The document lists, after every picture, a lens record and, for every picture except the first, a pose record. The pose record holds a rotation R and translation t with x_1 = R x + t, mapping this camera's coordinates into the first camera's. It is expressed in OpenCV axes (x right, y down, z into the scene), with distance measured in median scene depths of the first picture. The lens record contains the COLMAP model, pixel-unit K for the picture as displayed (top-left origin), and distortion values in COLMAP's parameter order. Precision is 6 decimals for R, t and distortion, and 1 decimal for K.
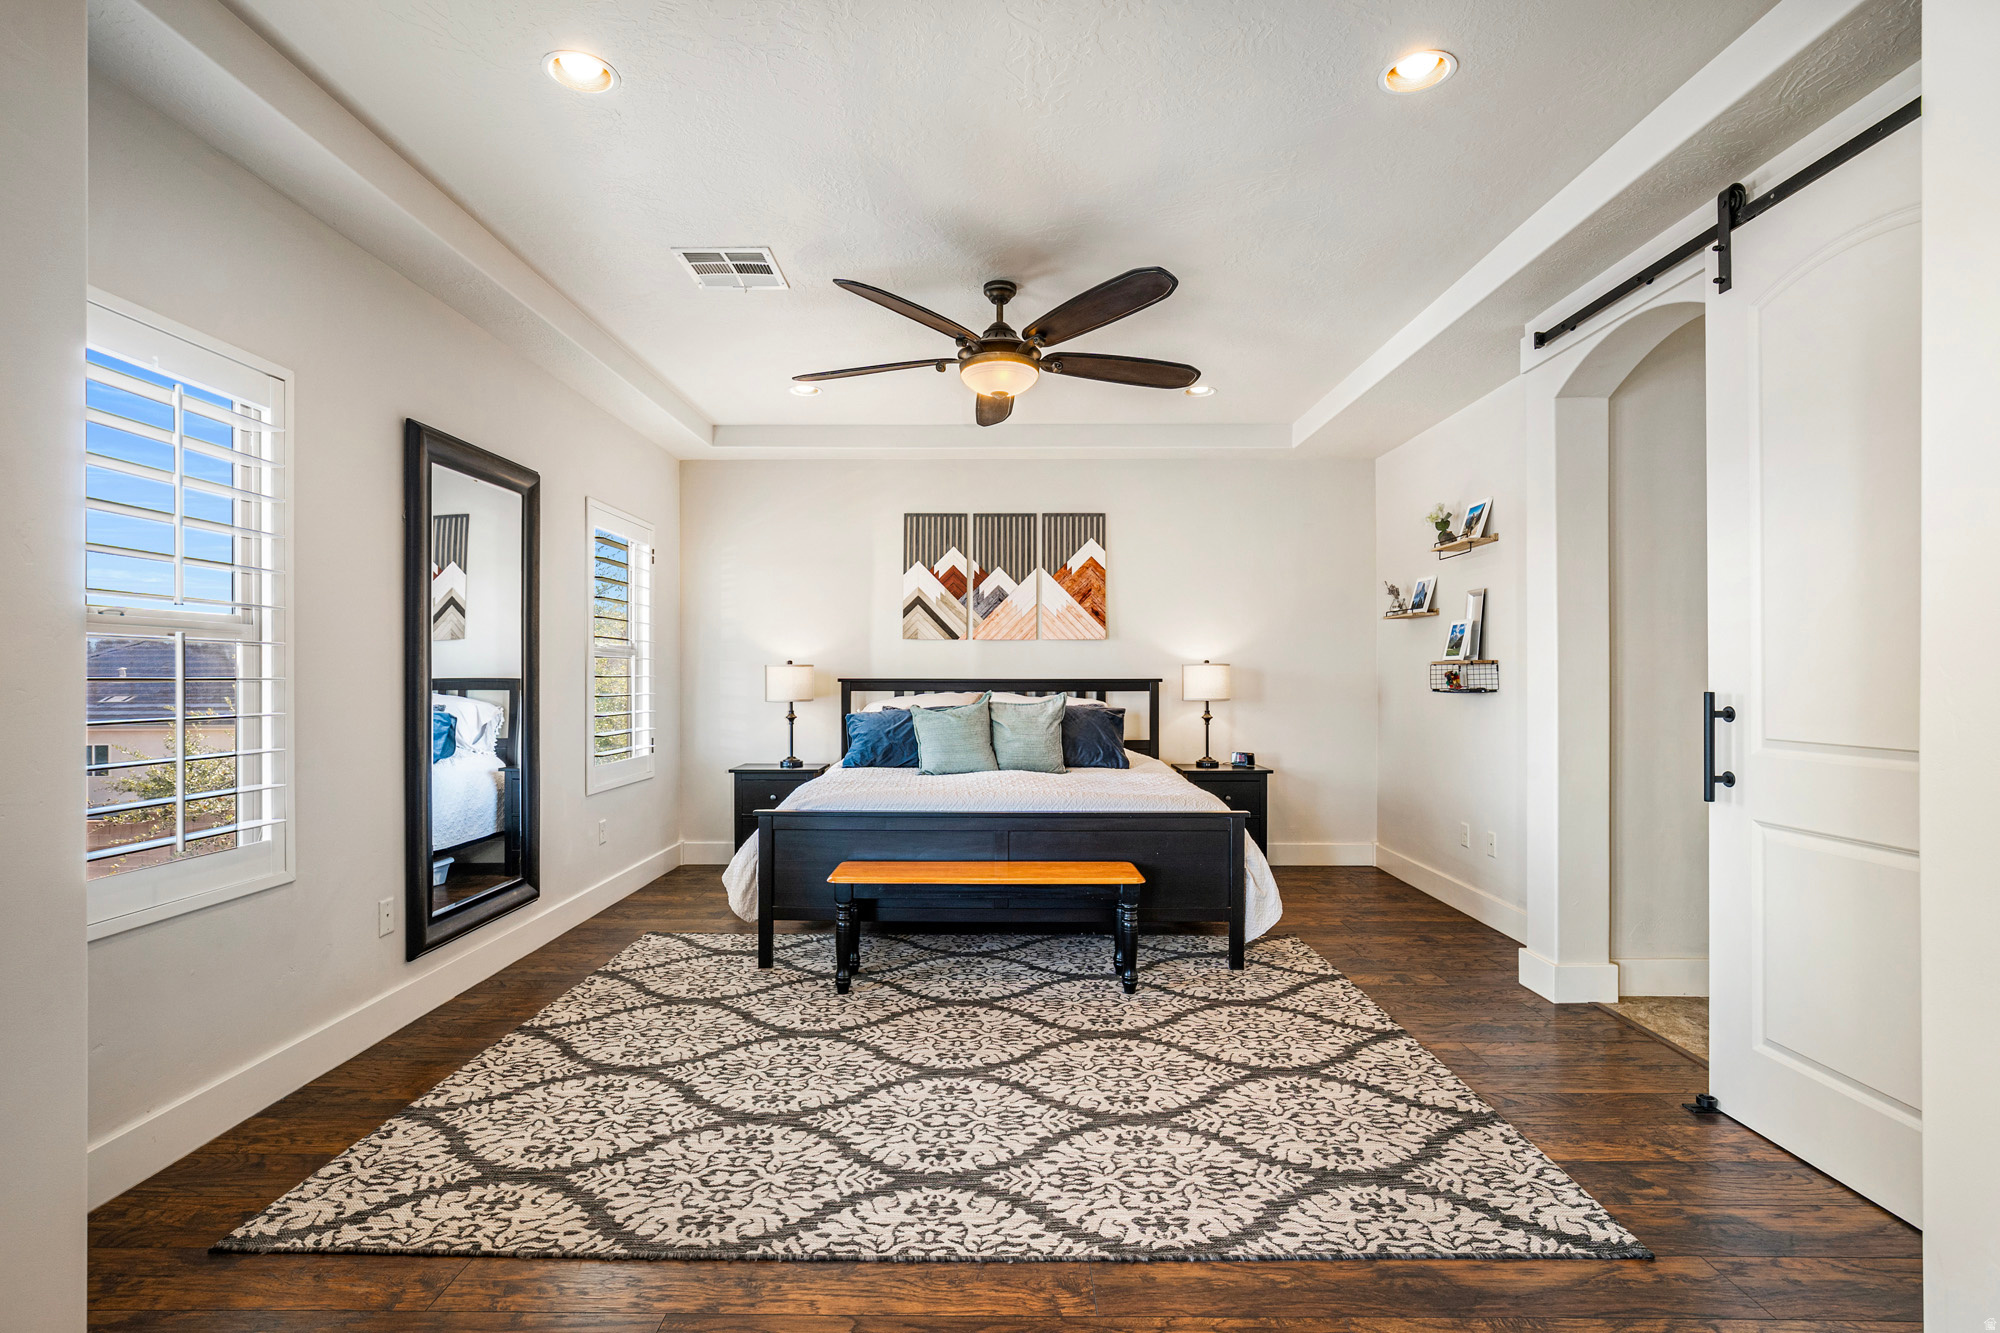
lens RADIAL K [[944.1, 0, 993.3], [0, 944.1, 672.2], [0, 0, 1]] dist [-0.005709, 0.000067]
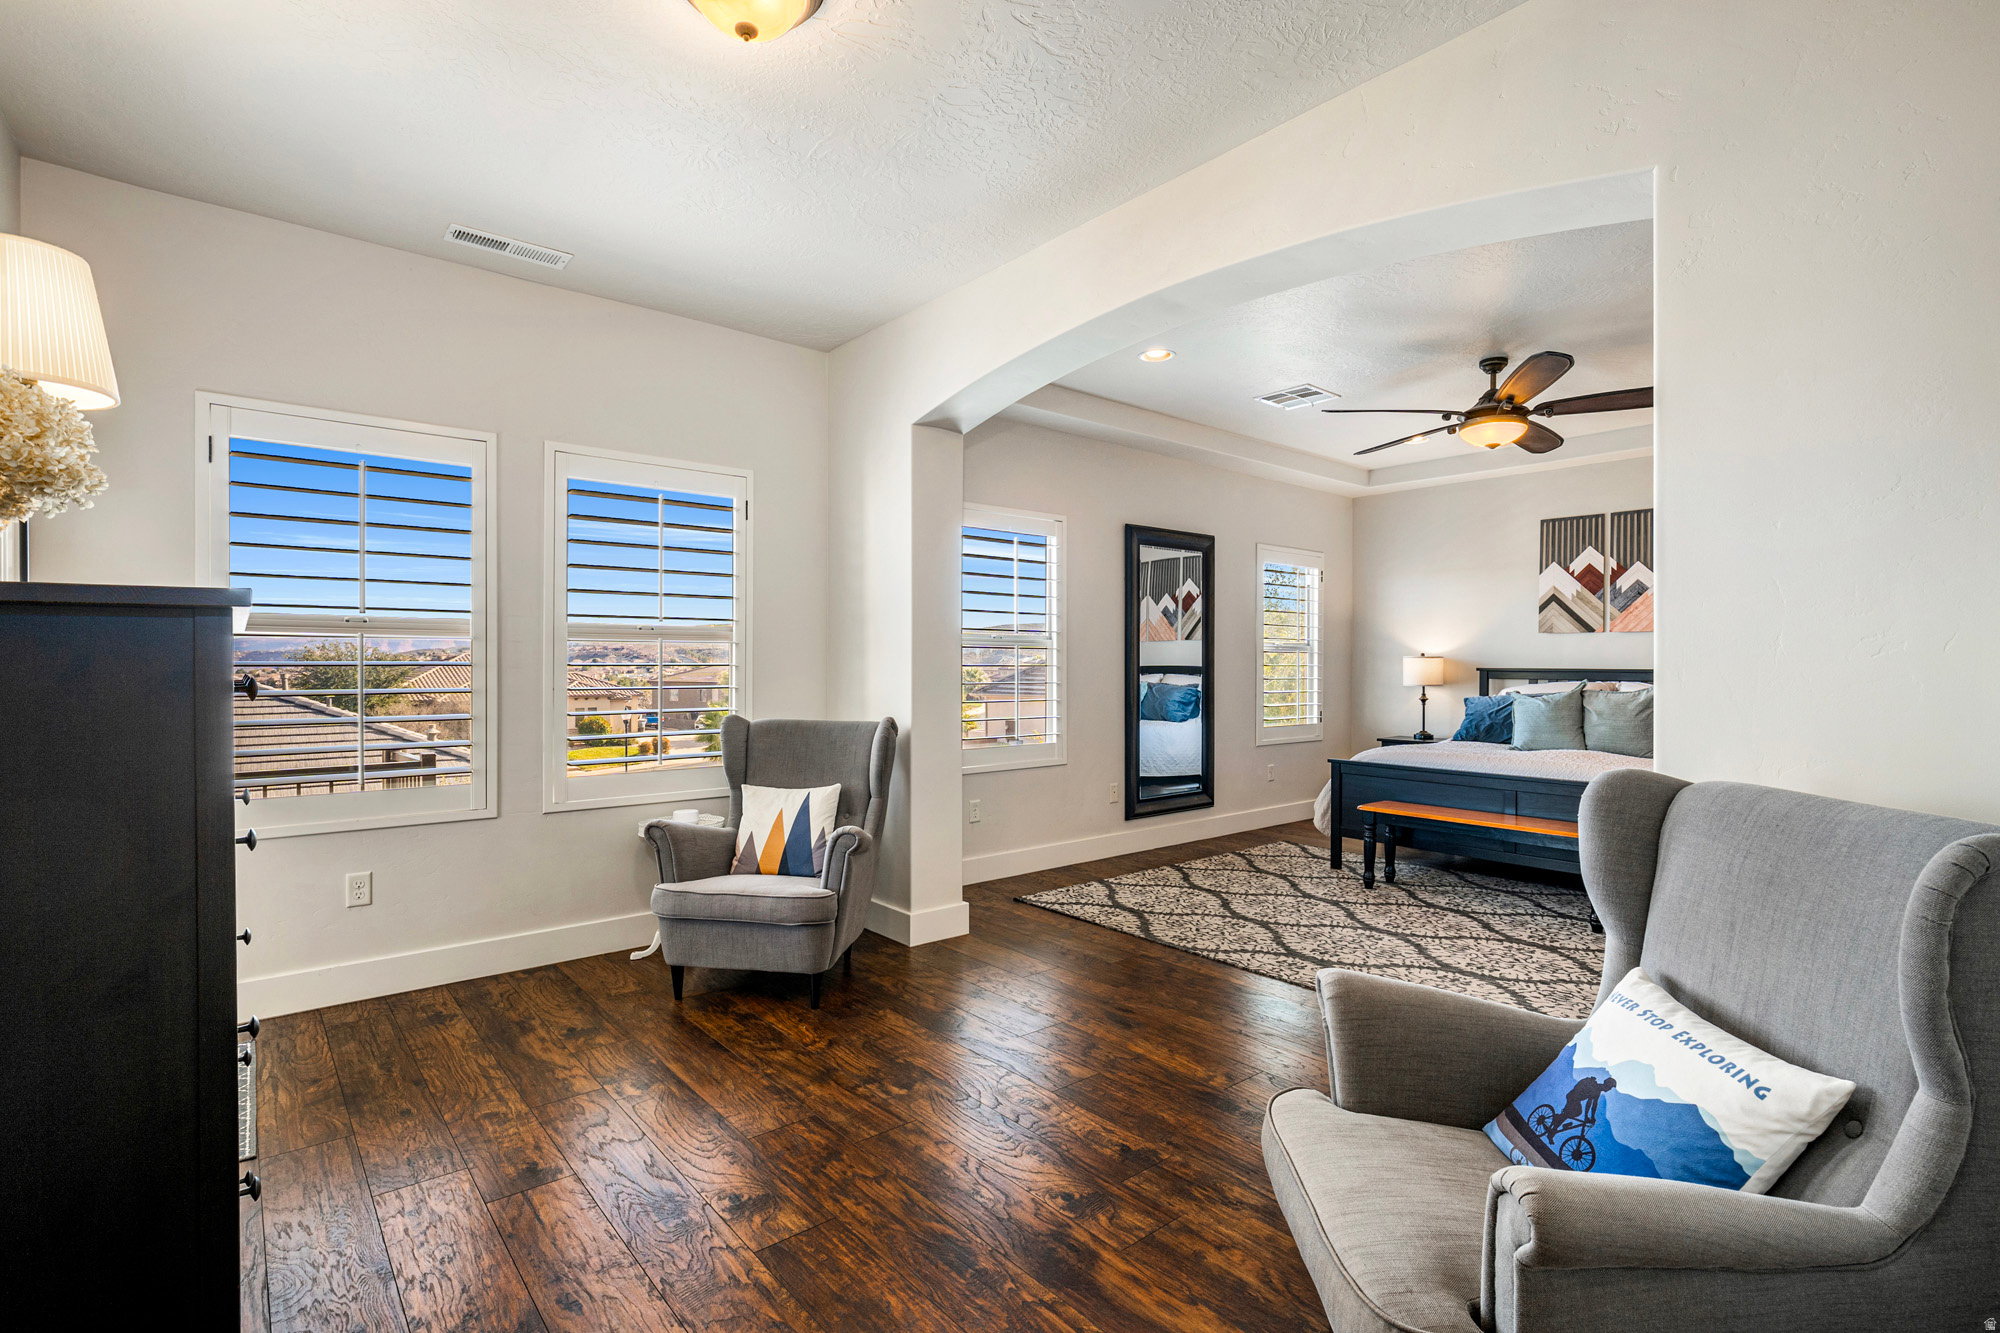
lens RADIAL K [[944.1, 0, 986.9], [0, 944.1, 662.5], [0, 0, 1]] dist [-0.005709, 0.000067]
pose [[0.639486, 0.000789, -0.768802, 0.498048], [-0.000921, 1.000000, 0.000259, -0.000265], [0.768802, 0.000542, 0.639487, -0.308682]]
